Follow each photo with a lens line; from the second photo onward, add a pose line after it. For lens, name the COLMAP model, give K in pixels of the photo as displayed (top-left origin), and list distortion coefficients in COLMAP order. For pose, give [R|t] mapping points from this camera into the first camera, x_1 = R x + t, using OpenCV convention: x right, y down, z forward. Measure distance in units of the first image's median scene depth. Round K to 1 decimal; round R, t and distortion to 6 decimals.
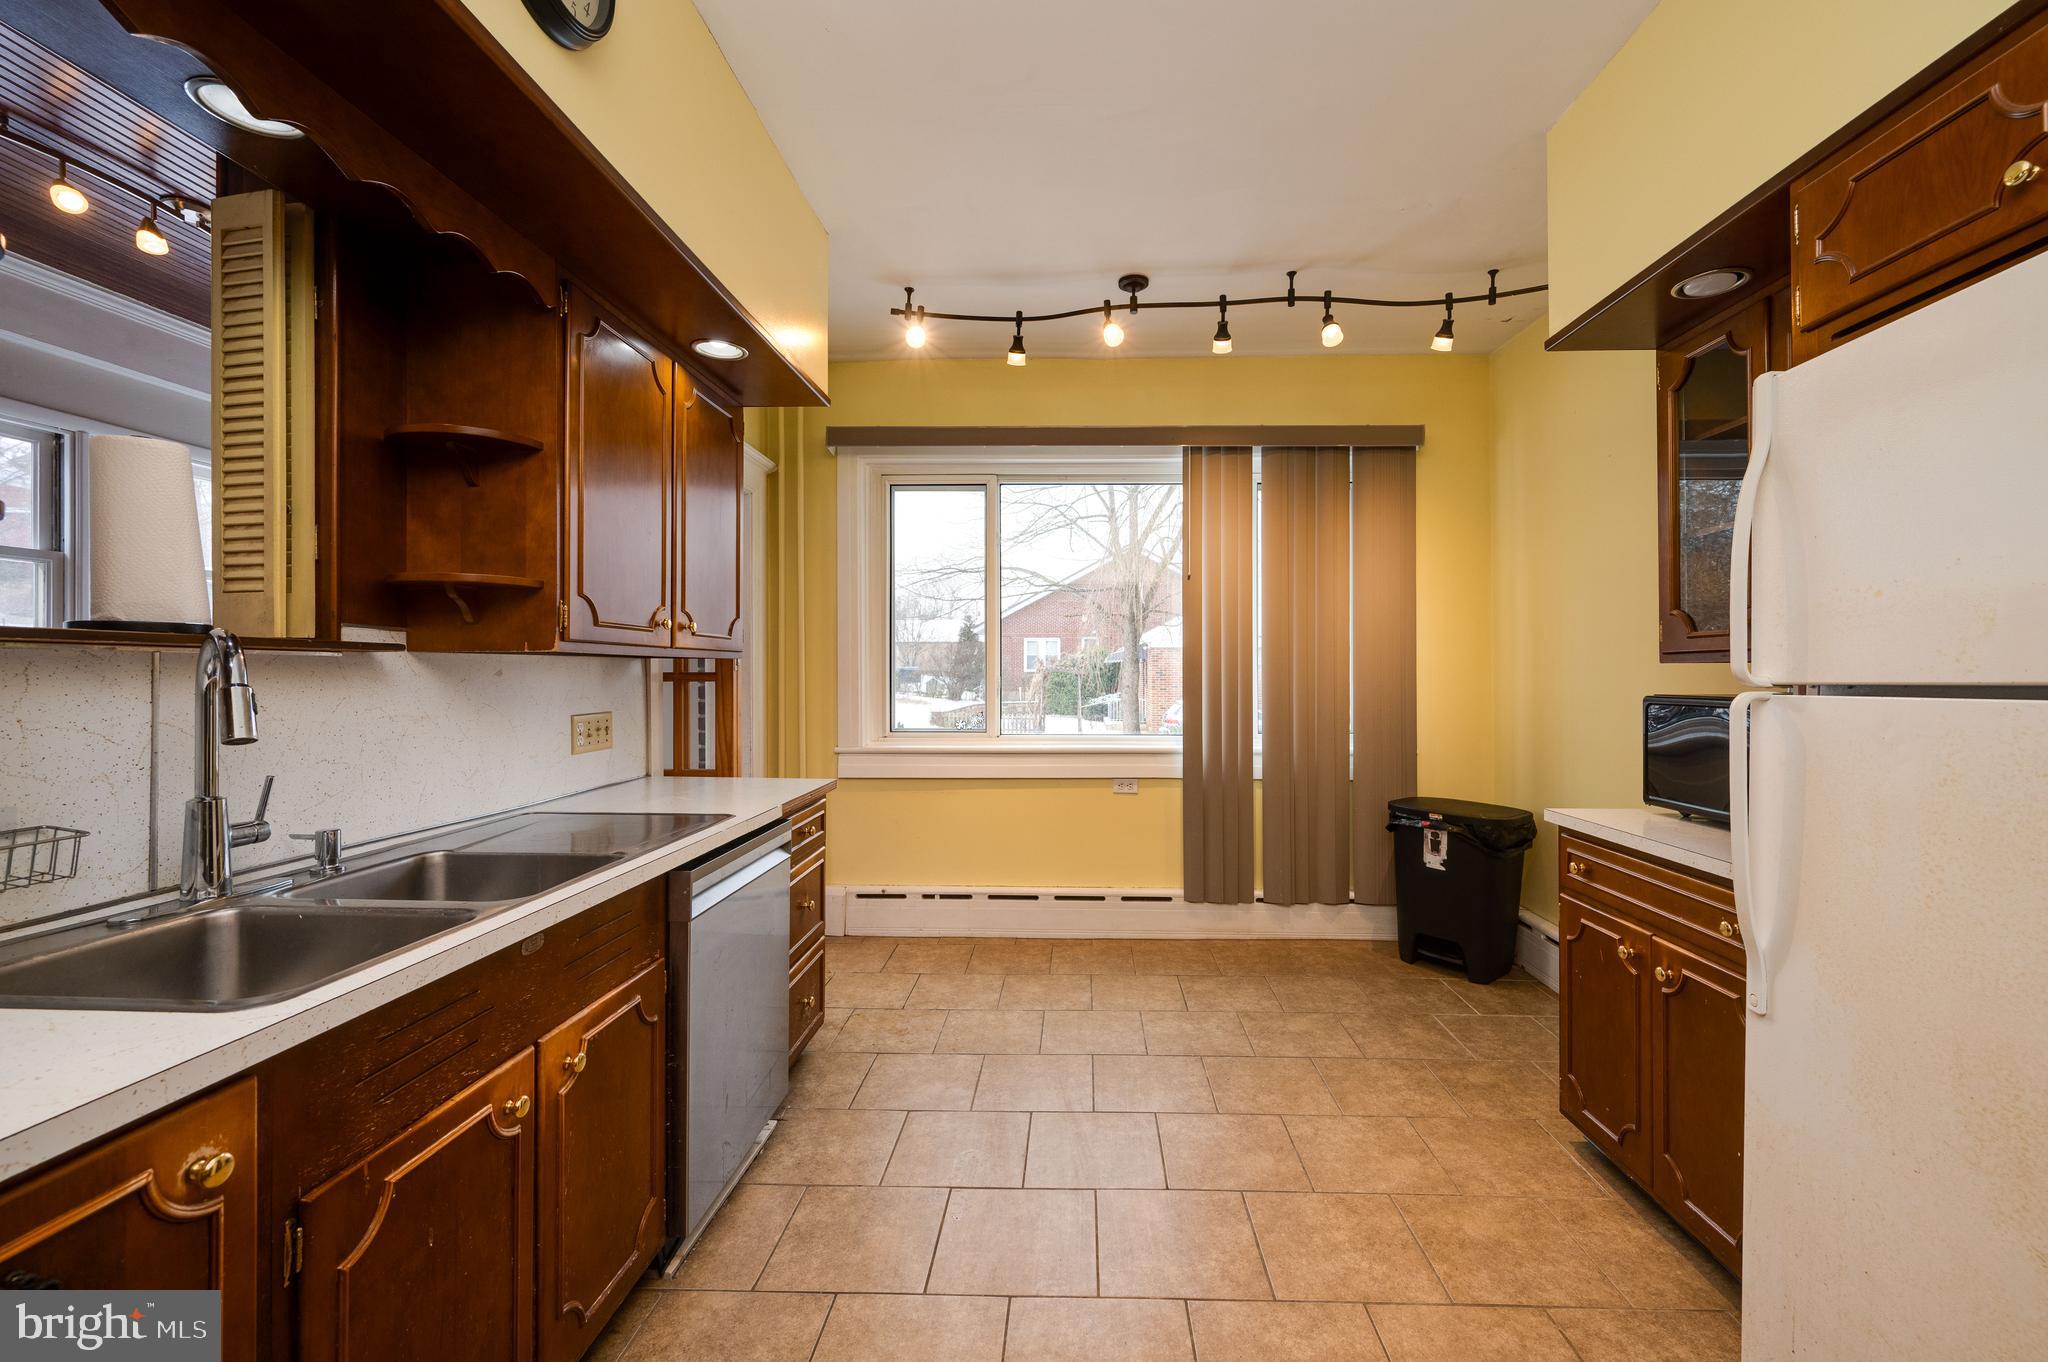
lens RADIAL K [[869.8, 0, 1027.4], [0, 869.8, 673.9], [0, 0, 1]] dist [-0.000068, 0.000285]
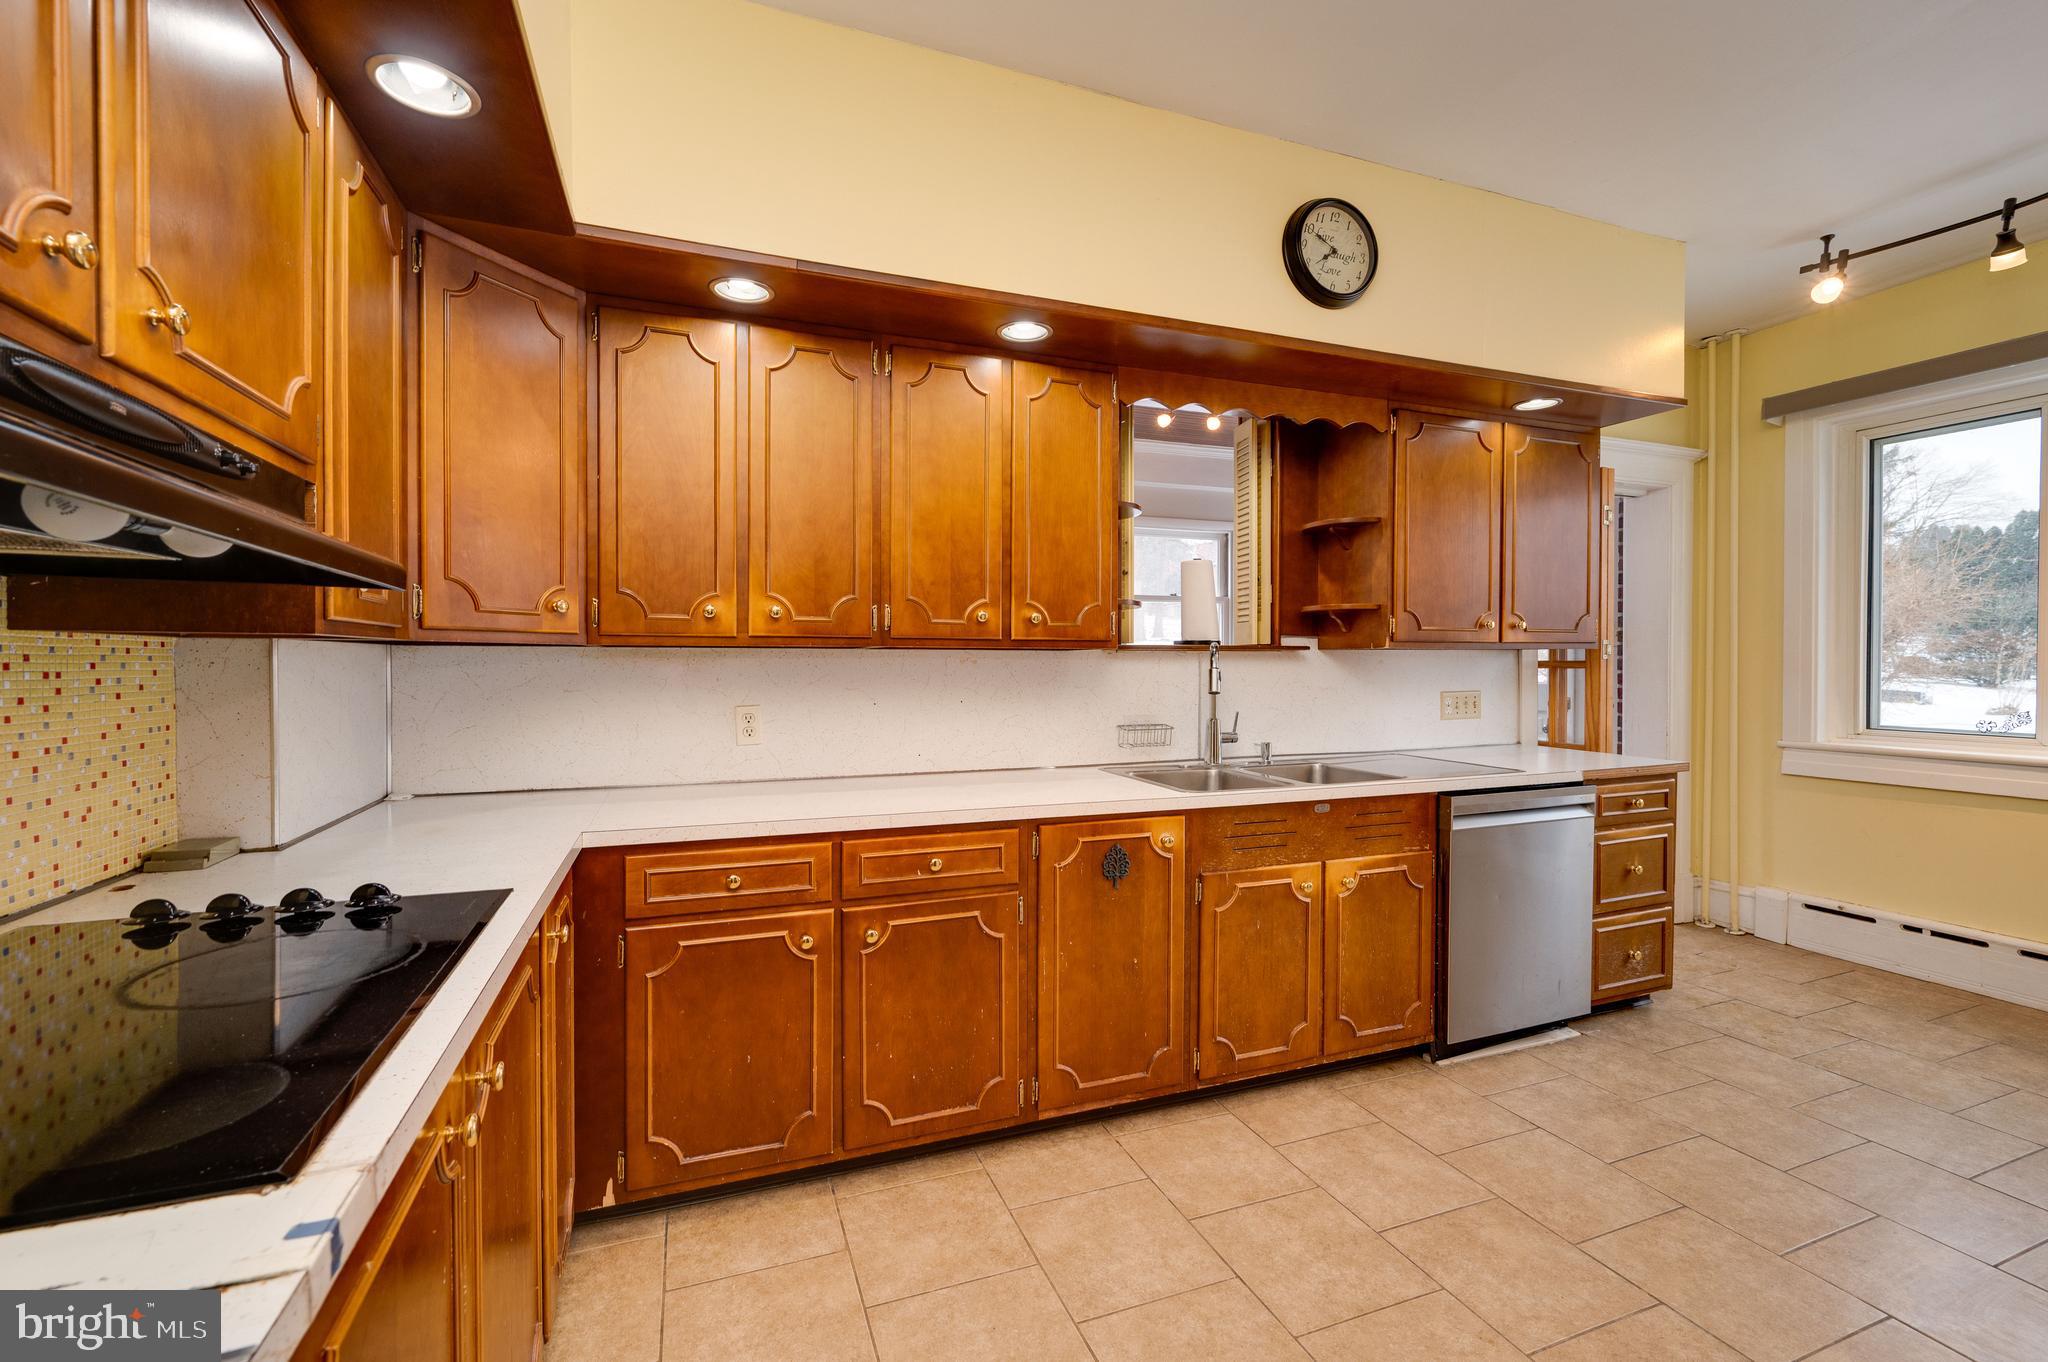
lens RADIAL K [[869.8, 0, 1023.8], [0, 869.8, 674.5], [0, 0, 1]] dist [-0.000068, 0.000285]
pose [[0.414300, 0.009919, -0.910086, 0.622047], [0.002474, 0.999925, 0.012024, 0.001127], [0.910137, -0.007234, 0.414244, -0.252939]]
